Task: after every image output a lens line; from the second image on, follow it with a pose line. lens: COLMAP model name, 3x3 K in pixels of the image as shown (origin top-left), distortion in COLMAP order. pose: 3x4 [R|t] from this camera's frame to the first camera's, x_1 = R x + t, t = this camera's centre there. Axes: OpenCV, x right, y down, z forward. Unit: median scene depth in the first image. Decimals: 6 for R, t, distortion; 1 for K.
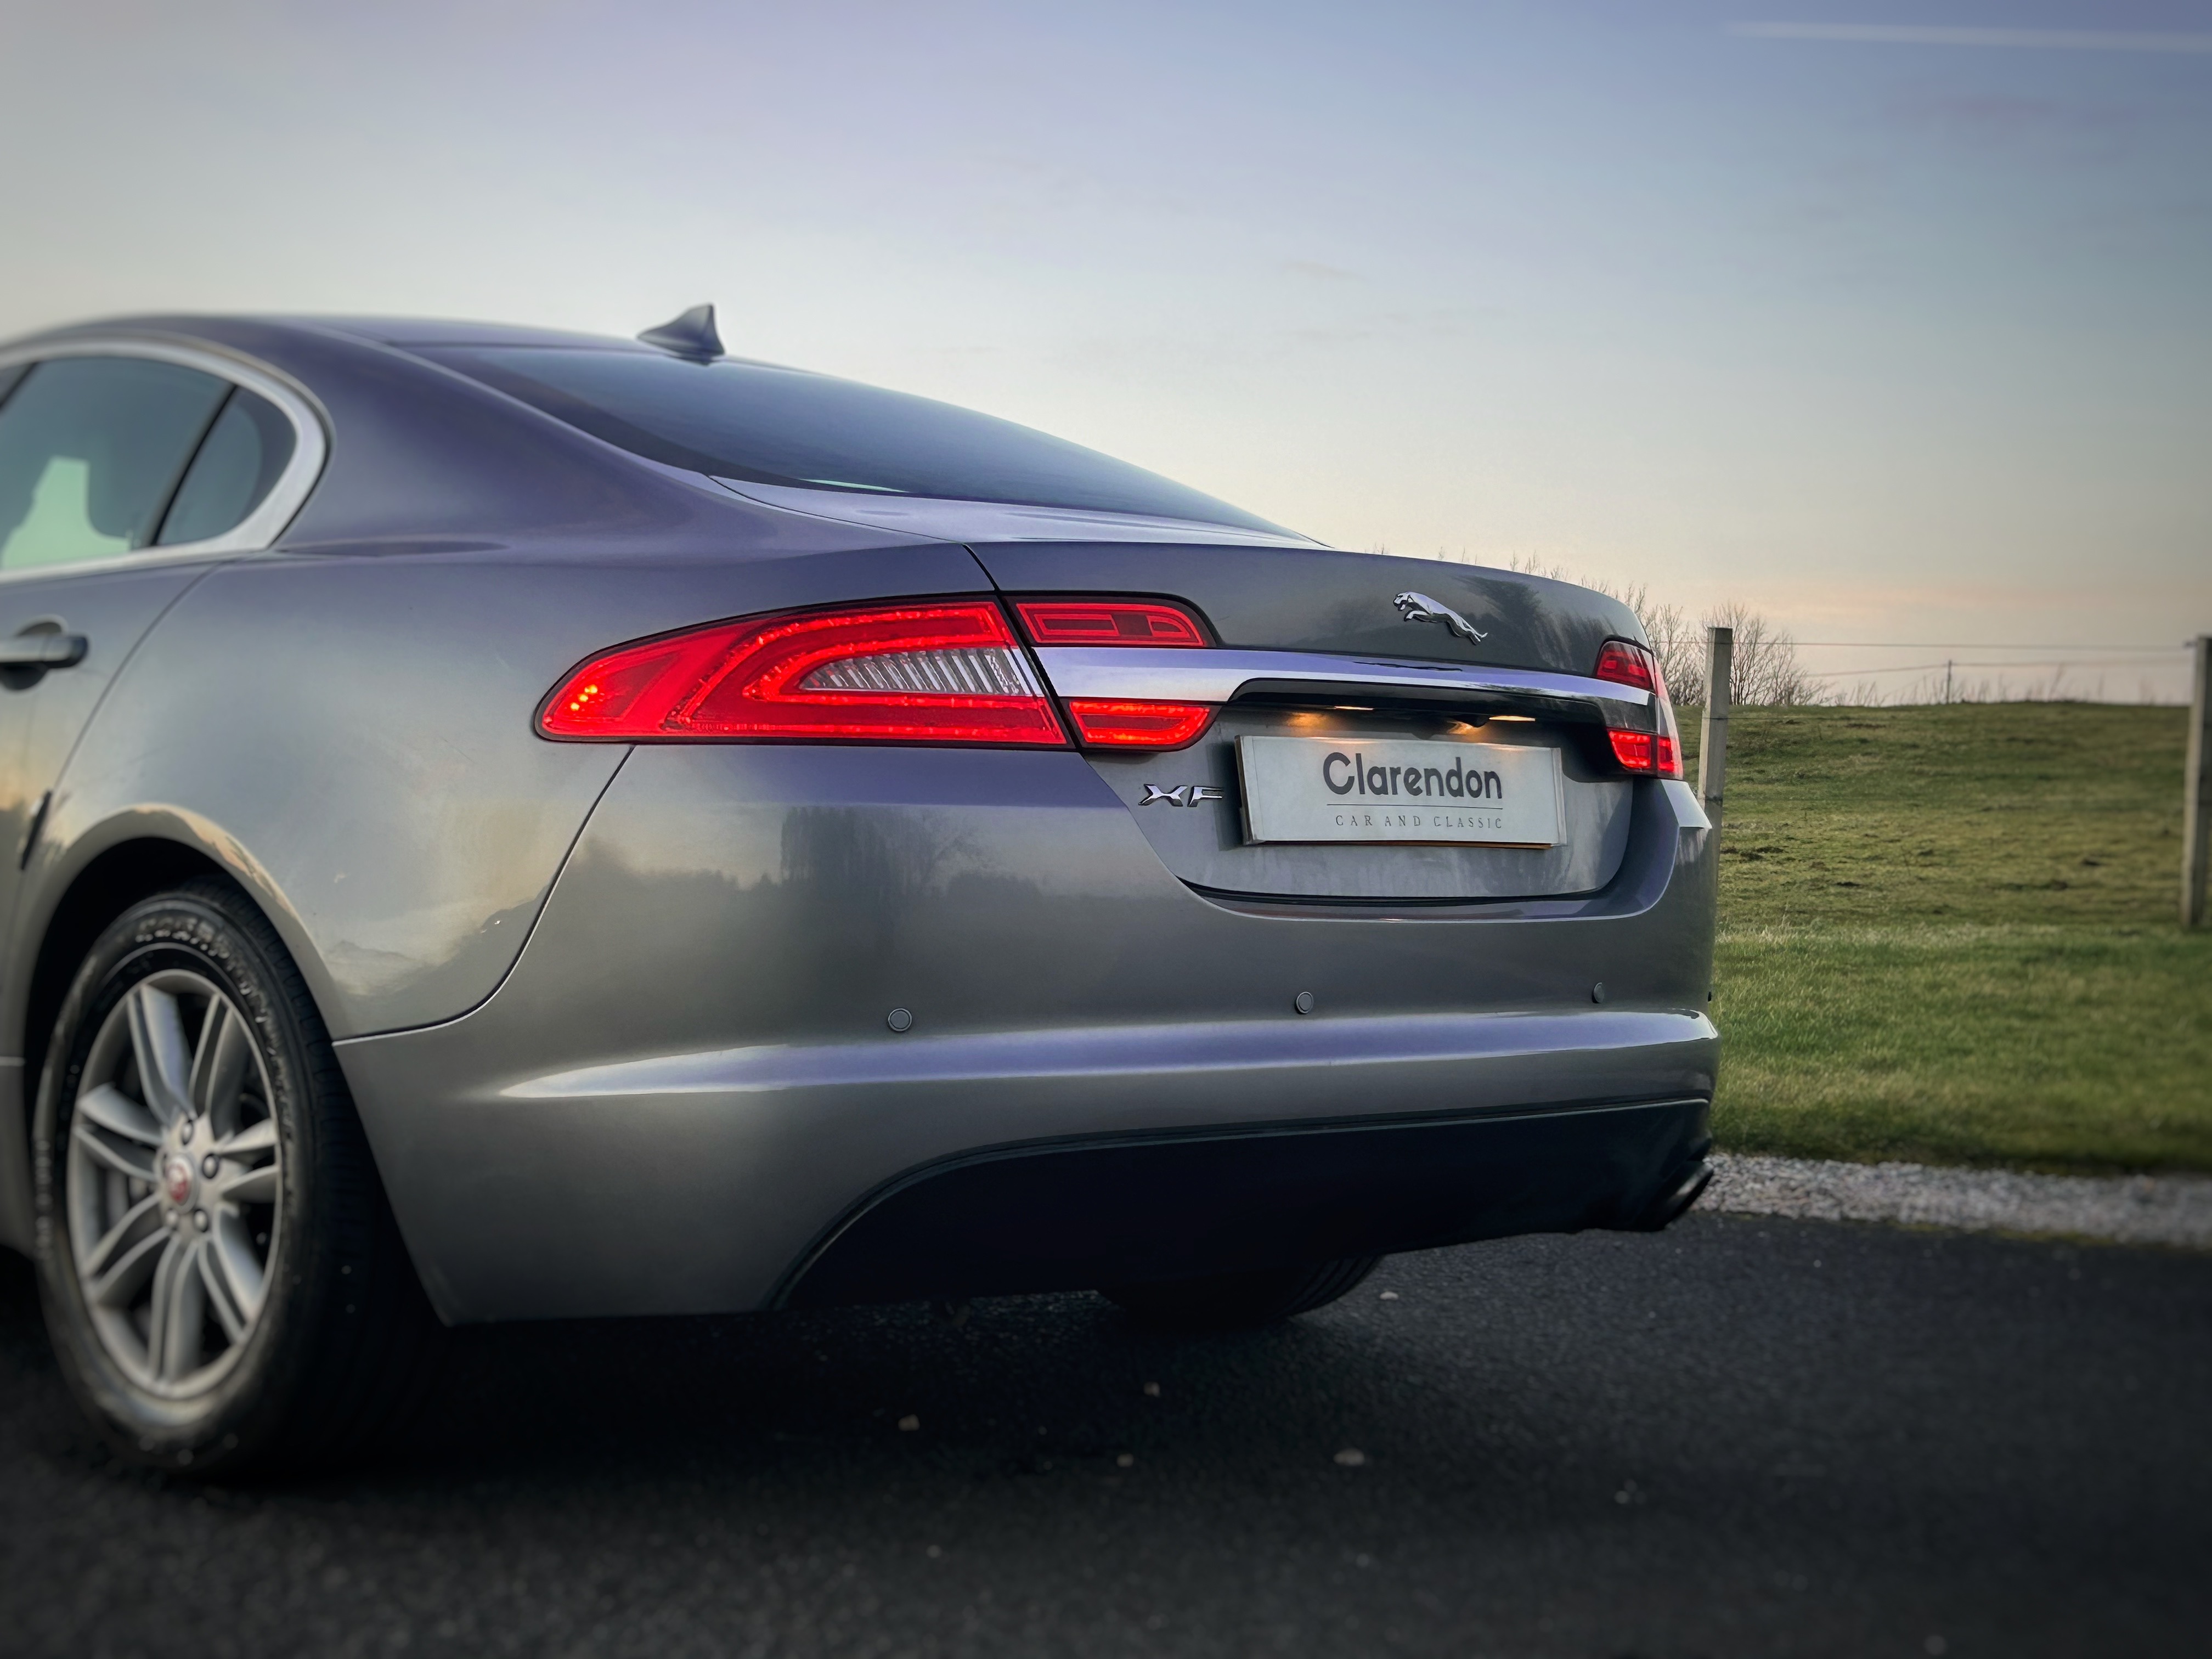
lens RADIAL K [[3031.2, 0, 1096.1], [0, 3031.2, 814.3], [0, 0, 1]] dist [0.071188, 0.000000]
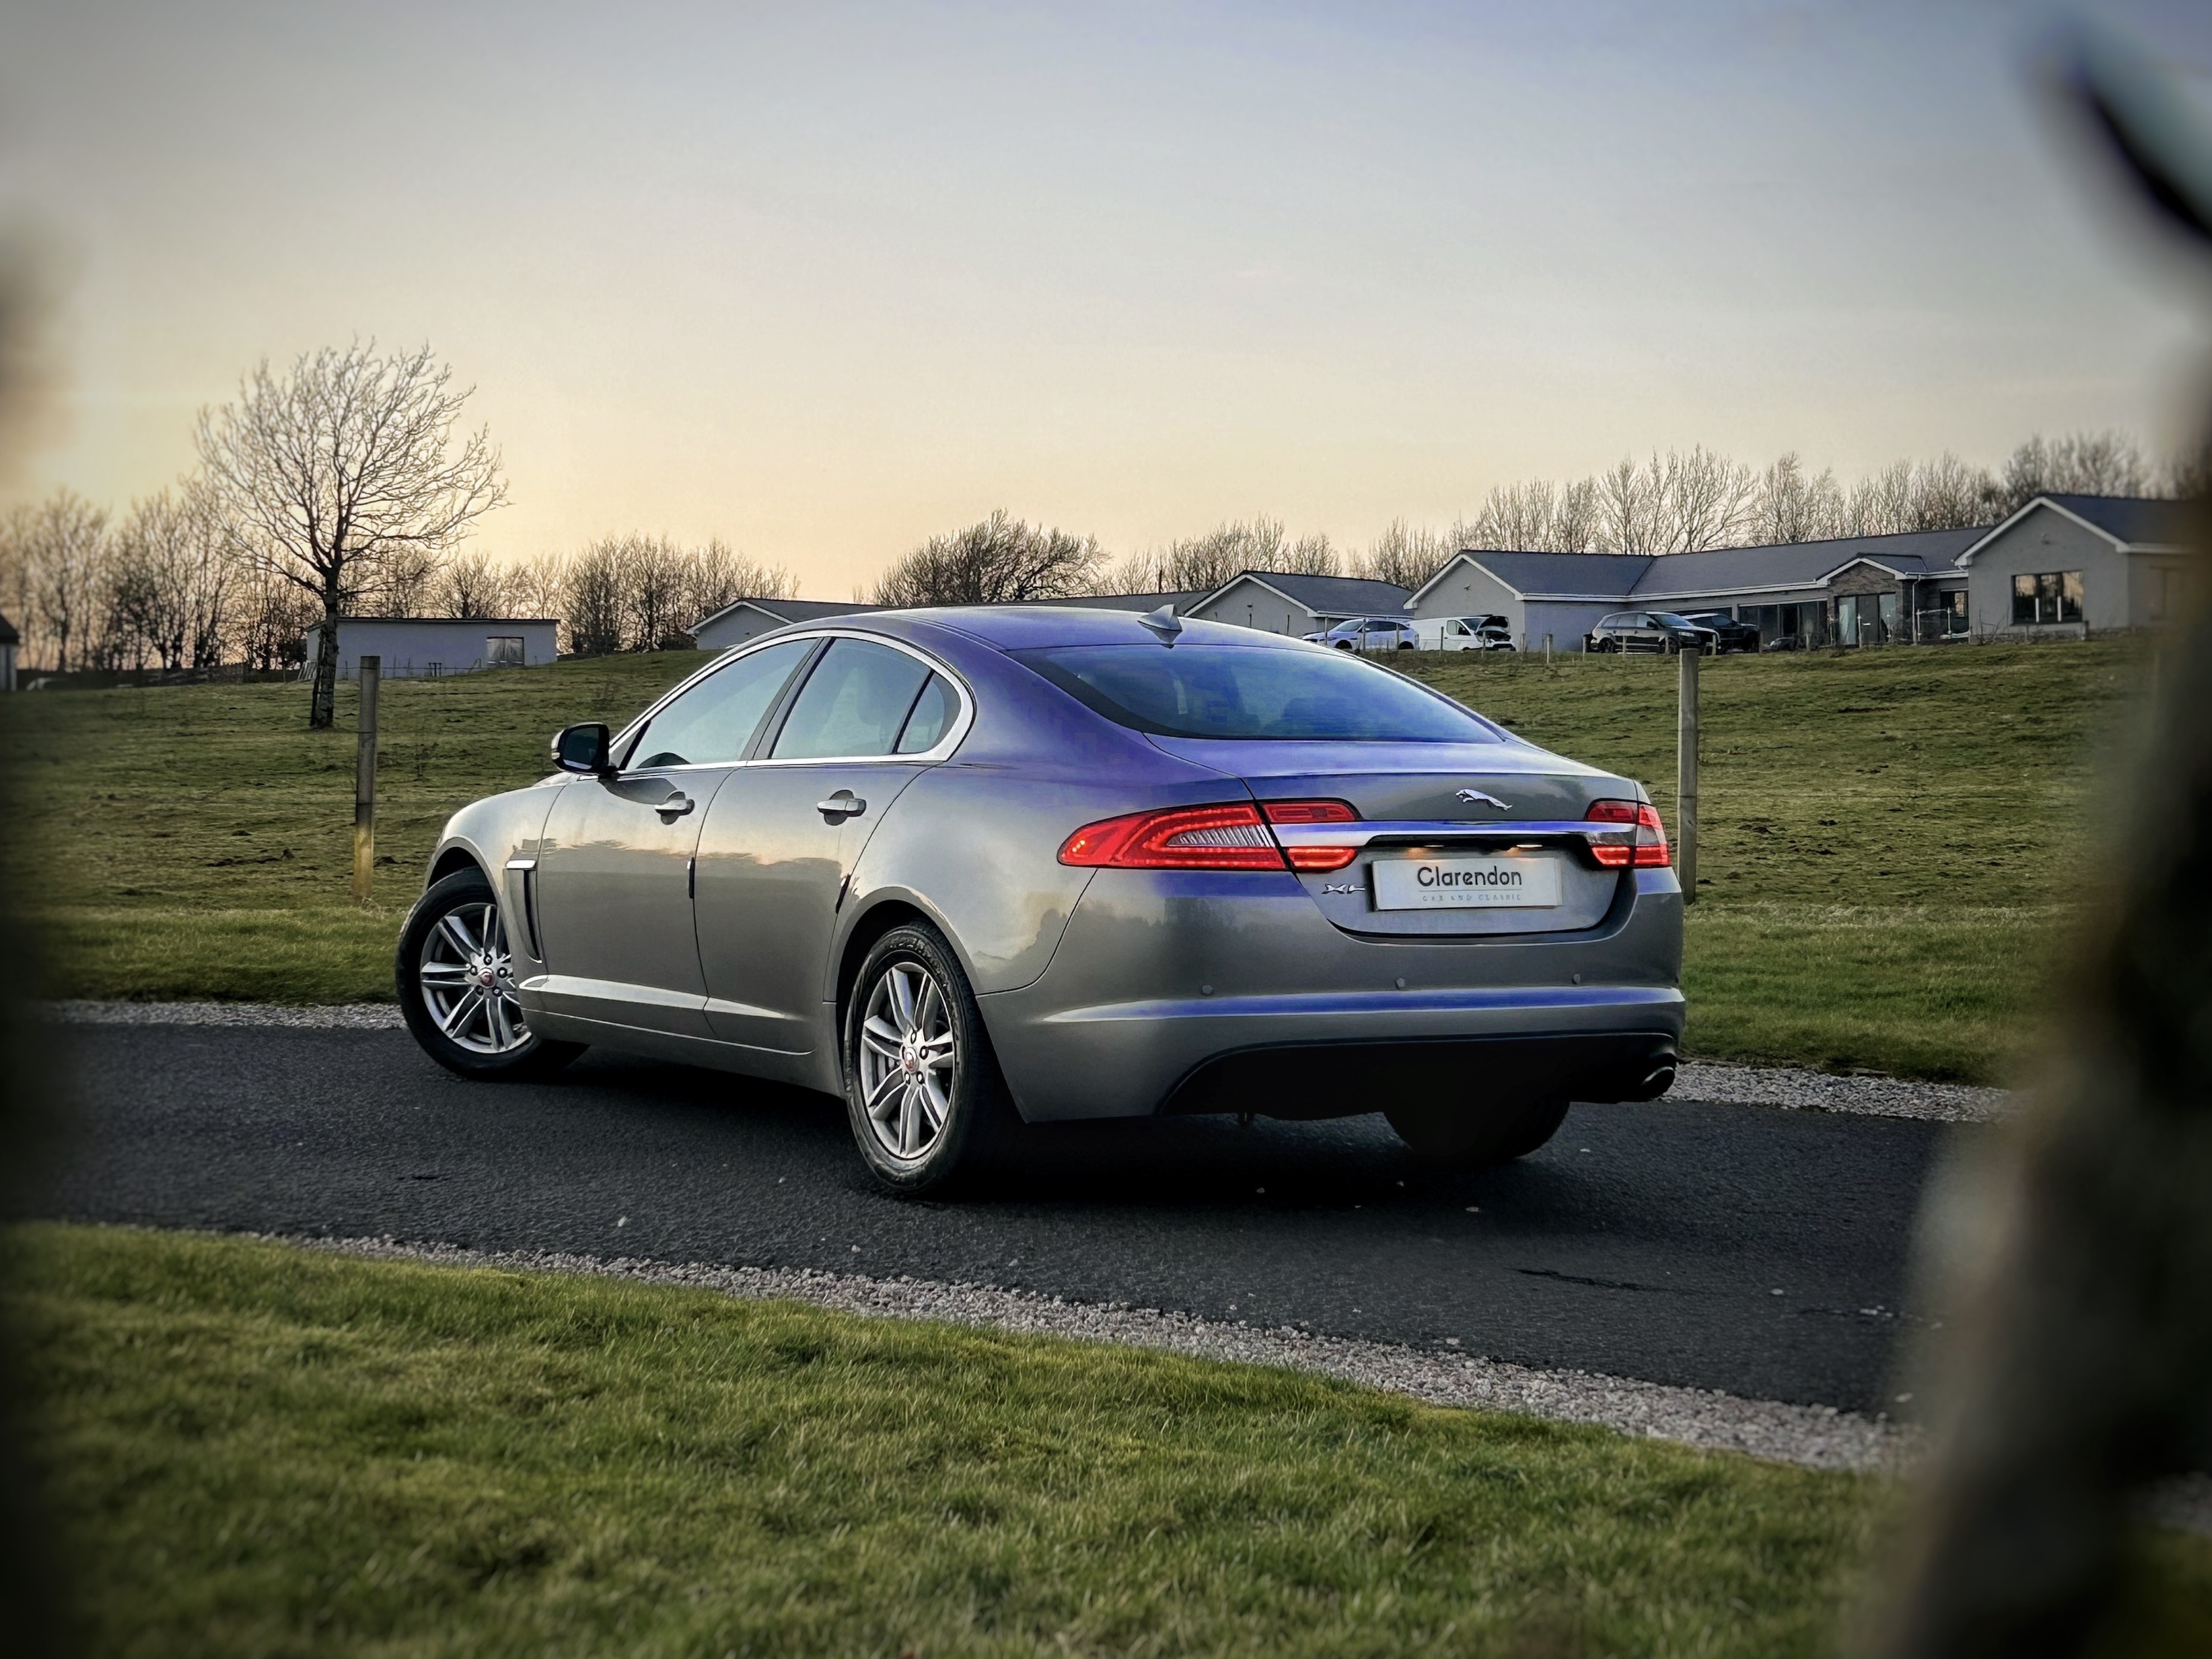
lens RADIAL K [[3042.1, 0, 1103.1], [0, 3042.1, 832.6], [0, 0, 1]] dist [-0.085717, 0.000000]
pose [[0.974899, -0.001275, -0.222644, 0.321196], [0.005497, 0.999817, 0.018347, -0.081471], [0.222580, -0.019111, 0.974727, -1.095001]]
